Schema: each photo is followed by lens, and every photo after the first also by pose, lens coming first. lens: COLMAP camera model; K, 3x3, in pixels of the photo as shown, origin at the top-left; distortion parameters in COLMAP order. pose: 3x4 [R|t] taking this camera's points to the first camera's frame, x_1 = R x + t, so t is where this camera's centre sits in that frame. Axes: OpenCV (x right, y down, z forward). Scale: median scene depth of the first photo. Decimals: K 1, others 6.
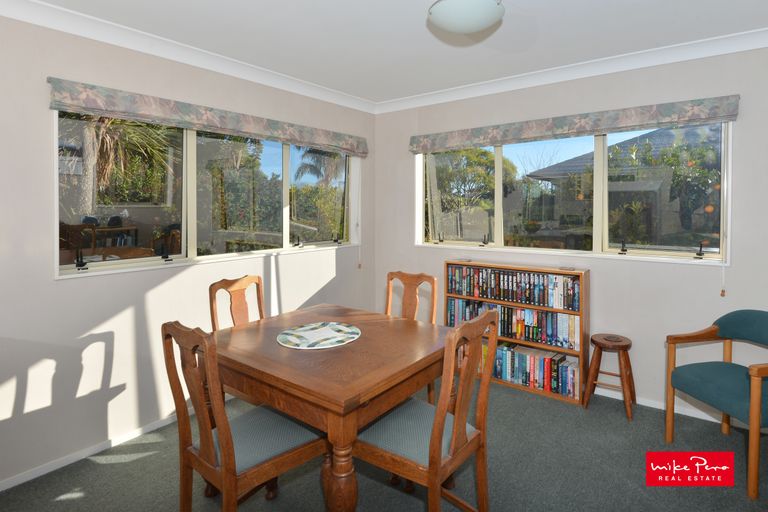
lens RADIAL K [[414.8, 0, 448.4], [0, 414.8, 202.5], [0, 0, 1]] dist [-0.013815, -0.000102]
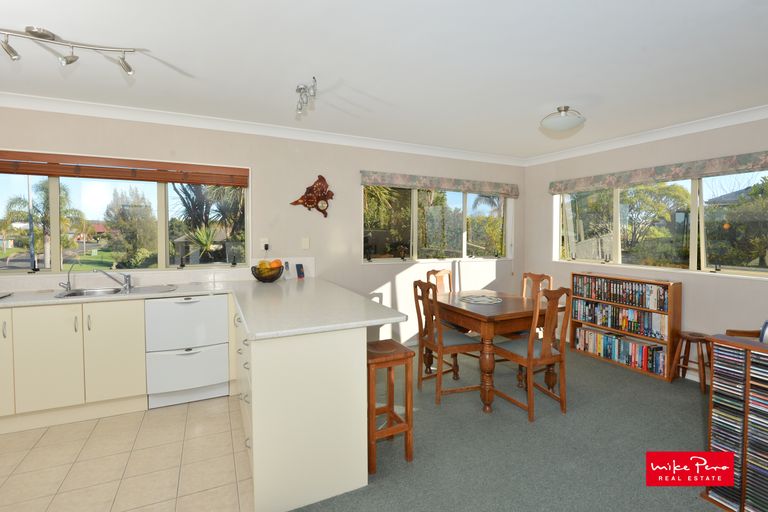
lens RADIAL K [[385.8, 0, 402.6], [0, 385.8, 233.3], [0, 0, 1]] dist [-0.013608, -0.000964]
pose [[0.860544, 0.012799, -0.509216, 0.175020], [-0.007426, 0.999893, 0.012582, -0.001894], [0.509323, -0.007046, 0.860547, -0.441848]]
